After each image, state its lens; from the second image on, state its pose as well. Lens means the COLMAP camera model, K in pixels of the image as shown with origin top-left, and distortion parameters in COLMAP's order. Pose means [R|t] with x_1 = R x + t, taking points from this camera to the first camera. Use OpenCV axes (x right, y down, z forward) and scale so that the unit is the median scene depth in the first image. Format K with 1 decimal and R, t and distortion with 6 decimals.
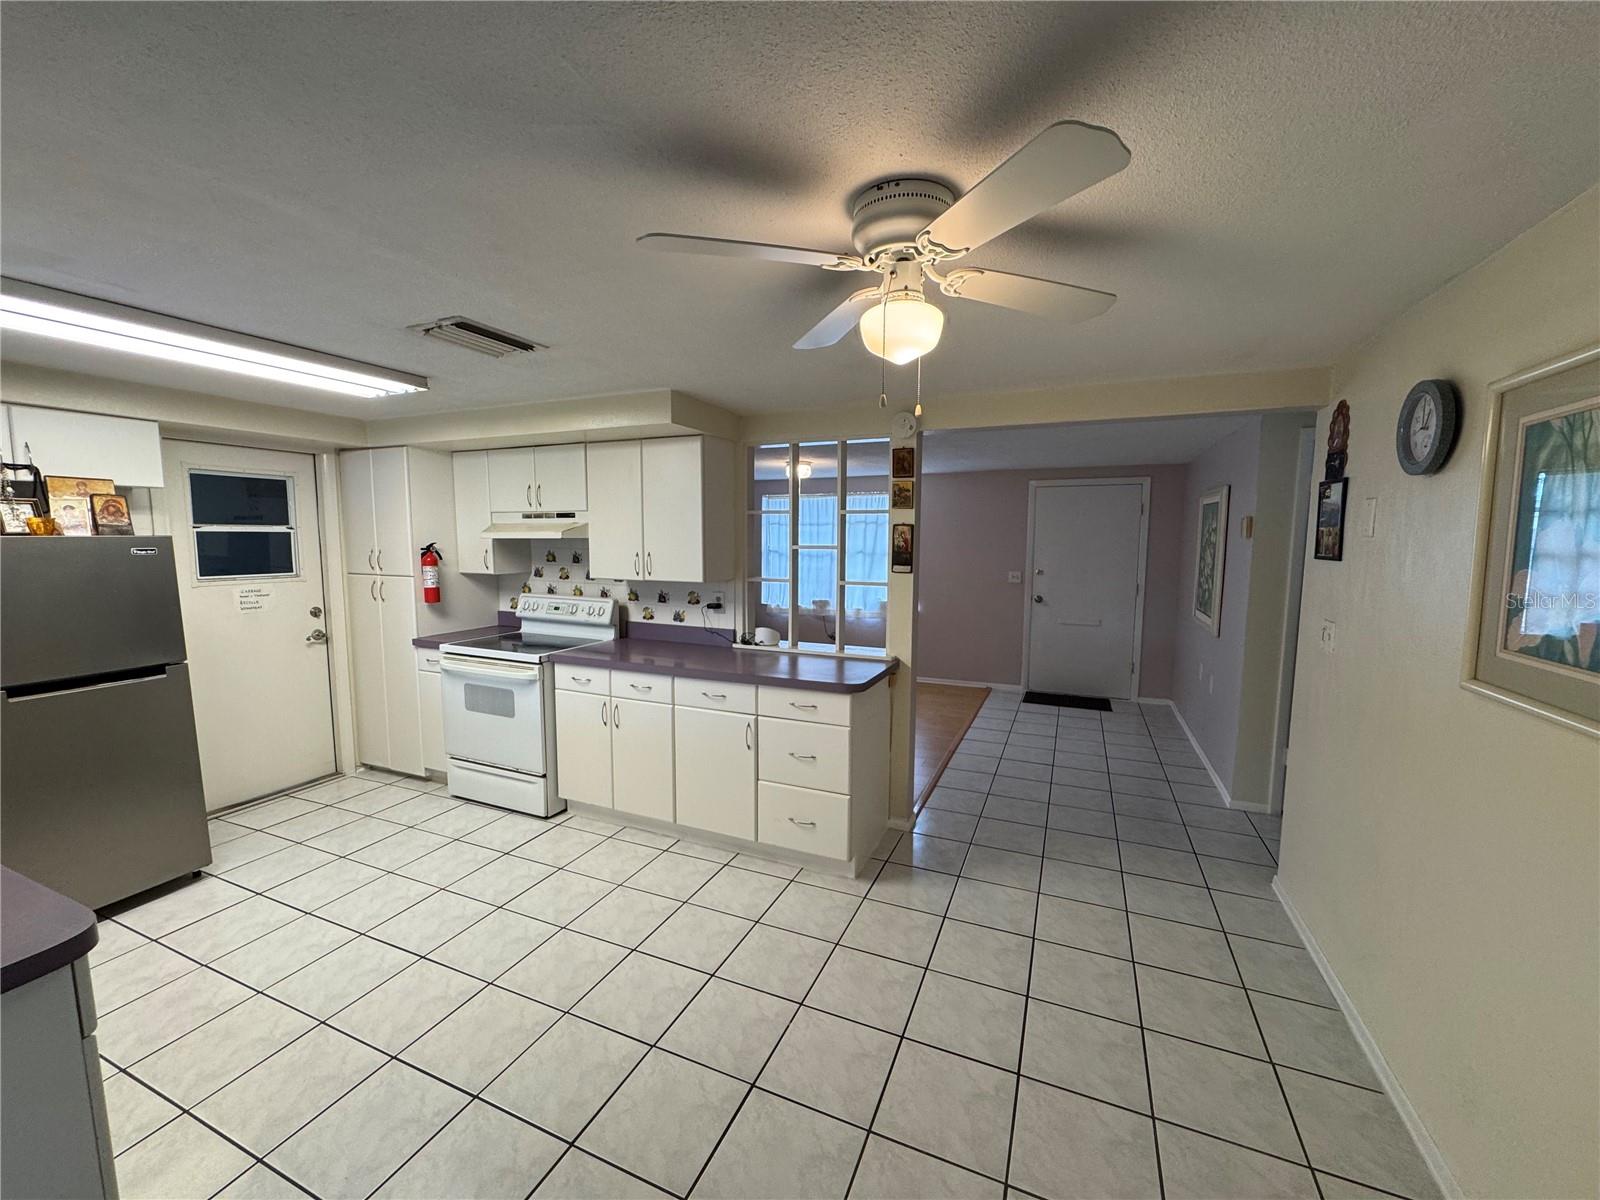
lens RADIAL K [[633.6, 0, 799.4], [0, 633.6, 601.7], [0, 0, 1]] dist [-0.001810, 0.000030]
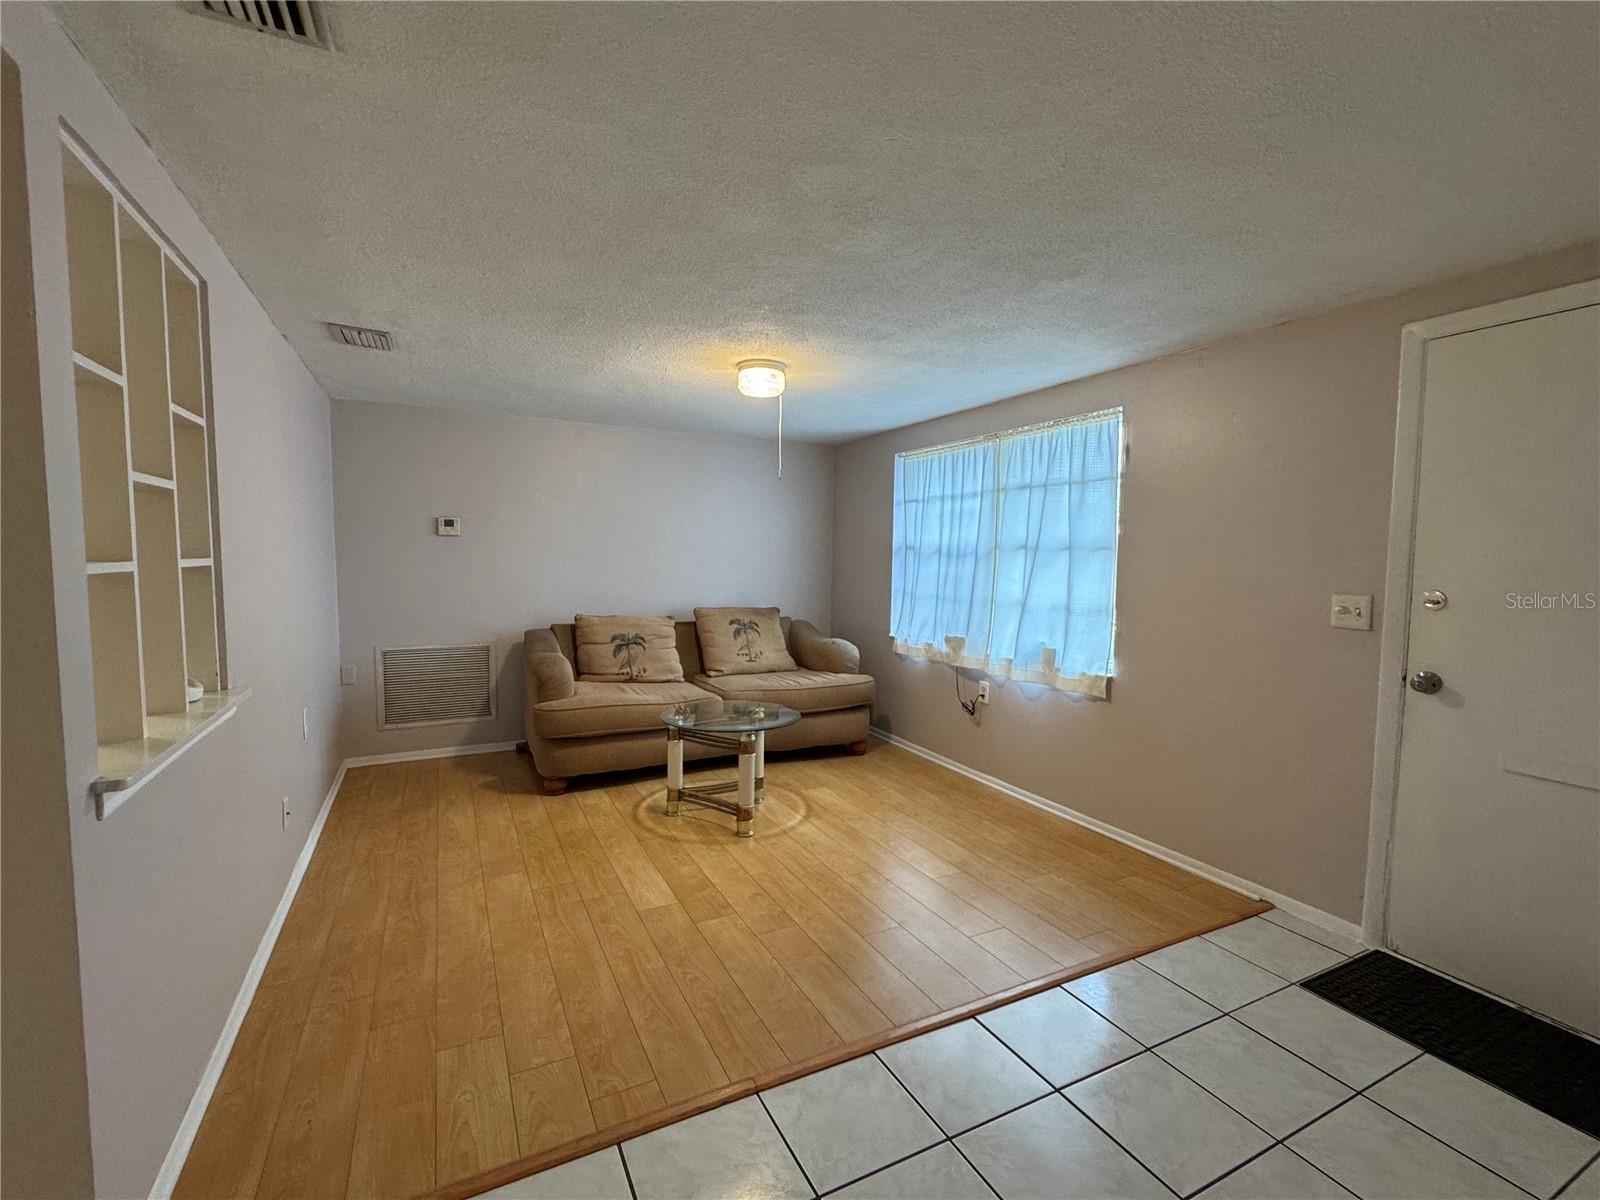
lens RADIAL K [[710.3, 0, 801.9], [0, 710.3, 603.3], [0, 0, 1]] dist [-0.003071, -0.000213]
pose [[0.771002, 0.048152, -0.635010, 0.631251], [-0.070180, 0.997488, -0.009572, -0.032082], [0.632954, 0.051945, 0.772445, 0.902680]]
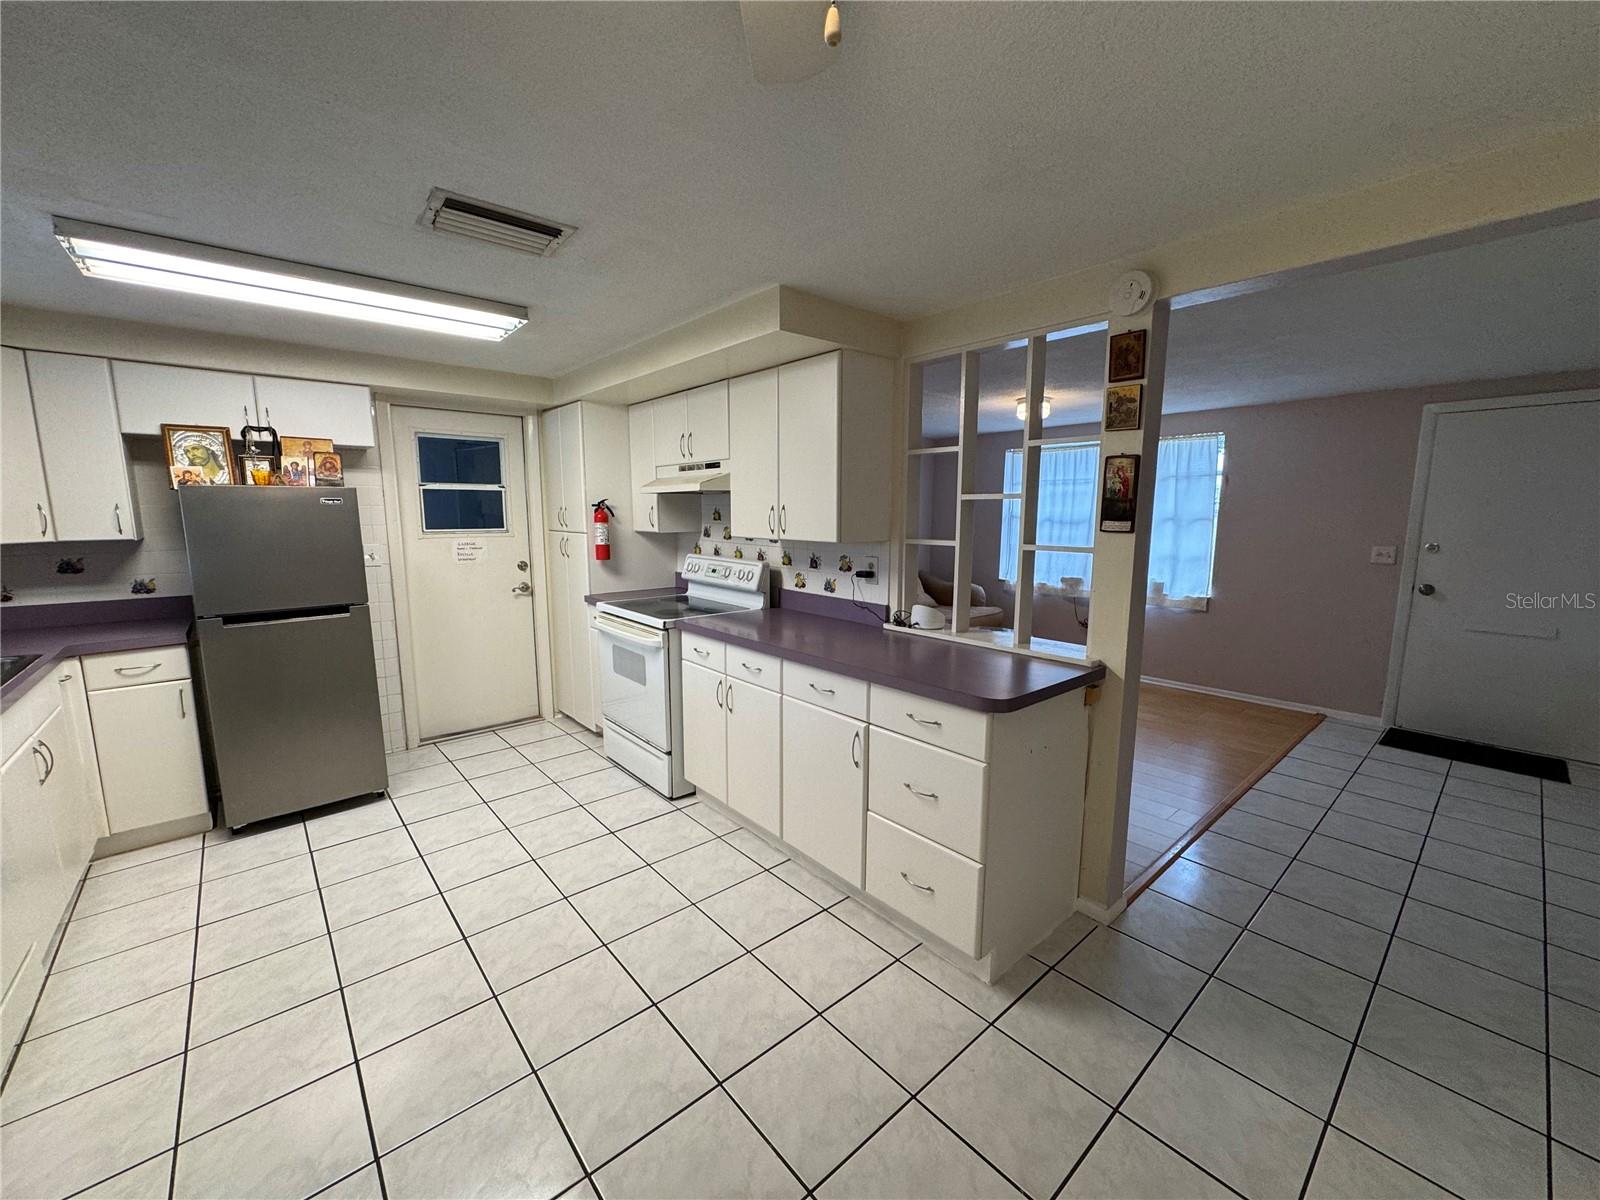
lens RADIAL K [[634.2, 0, 800.8], [0, 634.2, 601.4], [0, 0, 1]] dist [-0.000850, -0.000307]
pose [[0.902990, 0.057913, -0.425740, 0.135351], [-0.041205, 0.997980, 0.048358, 0.005766], [0.427681, -0.026124, 0.903552, 0.252625]]
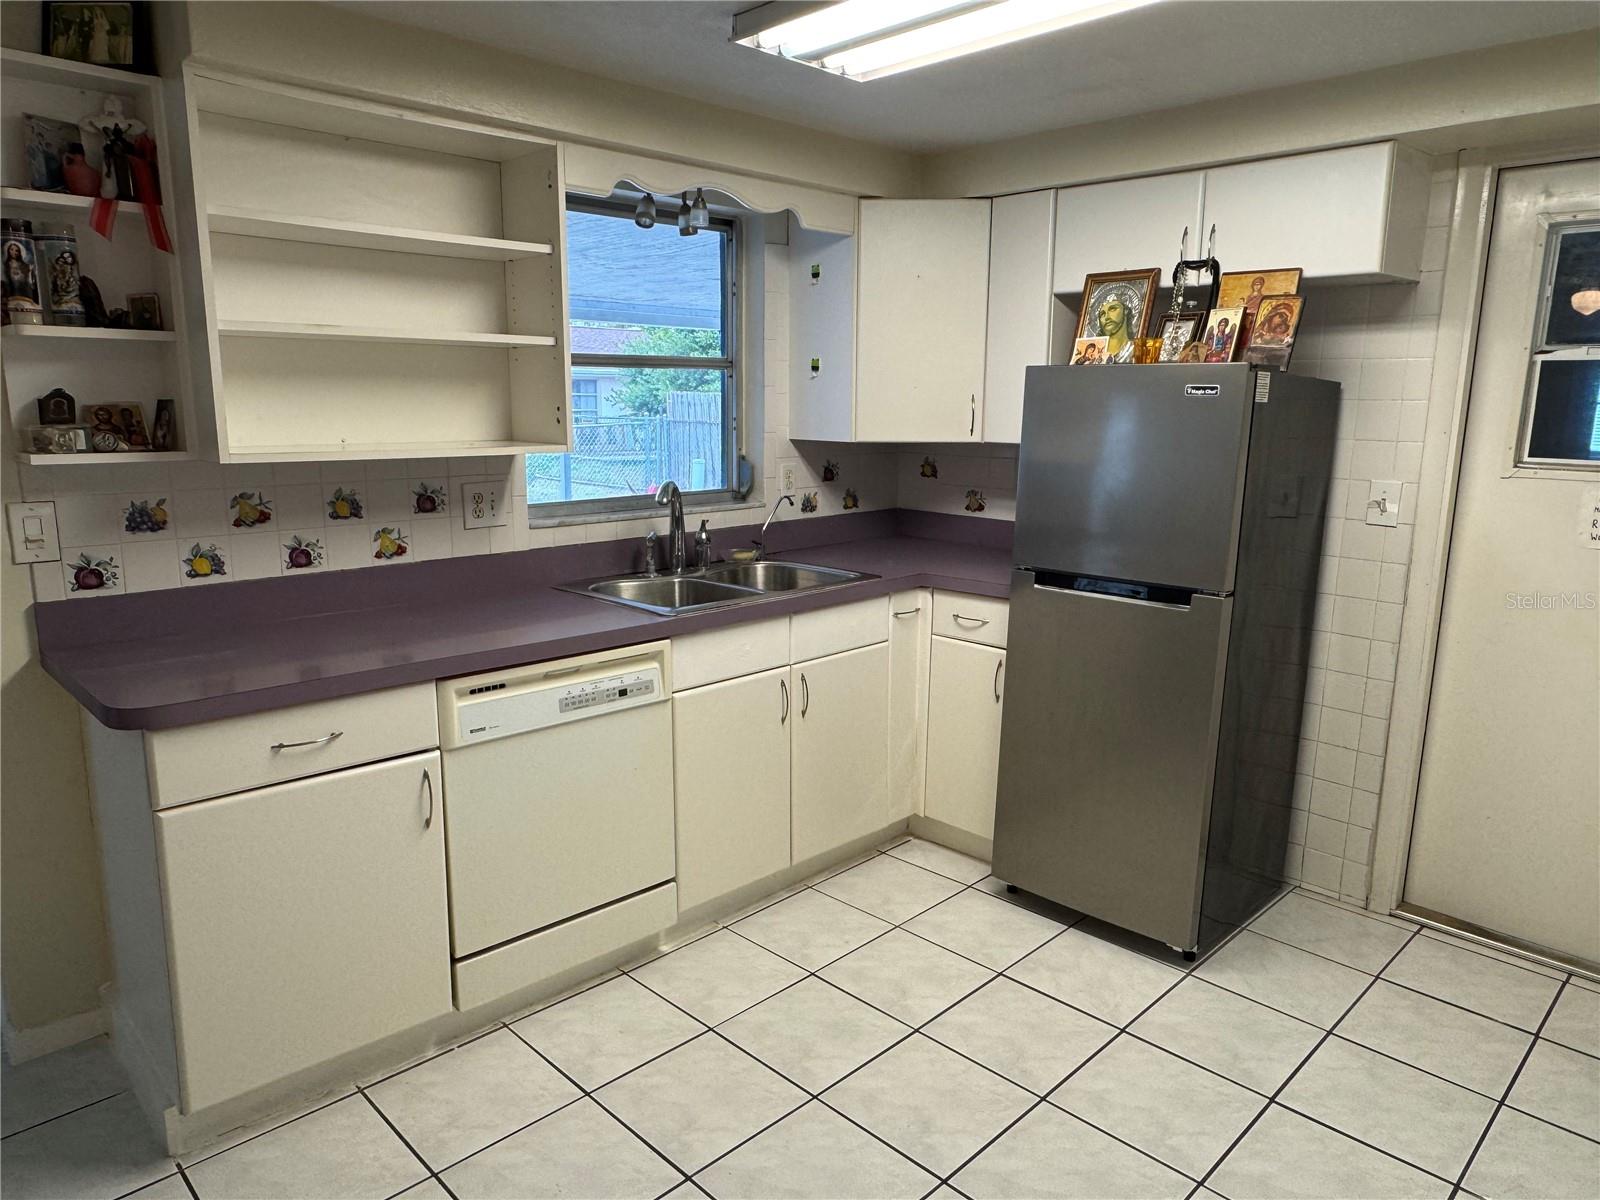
lens RADIAL K [[1042.2, 0, 800.0], [0, 1042.2, 600.0], [0, 0, 1]] dist [-0.002031, -0.001429]
pose [[-0.376886, 0.171291, -0.910284, -0.001196], [-0.108594, 0.967804, 0.227076, -0.051647], [0.919872, 0.184433, -0.346151, 0.750861]]
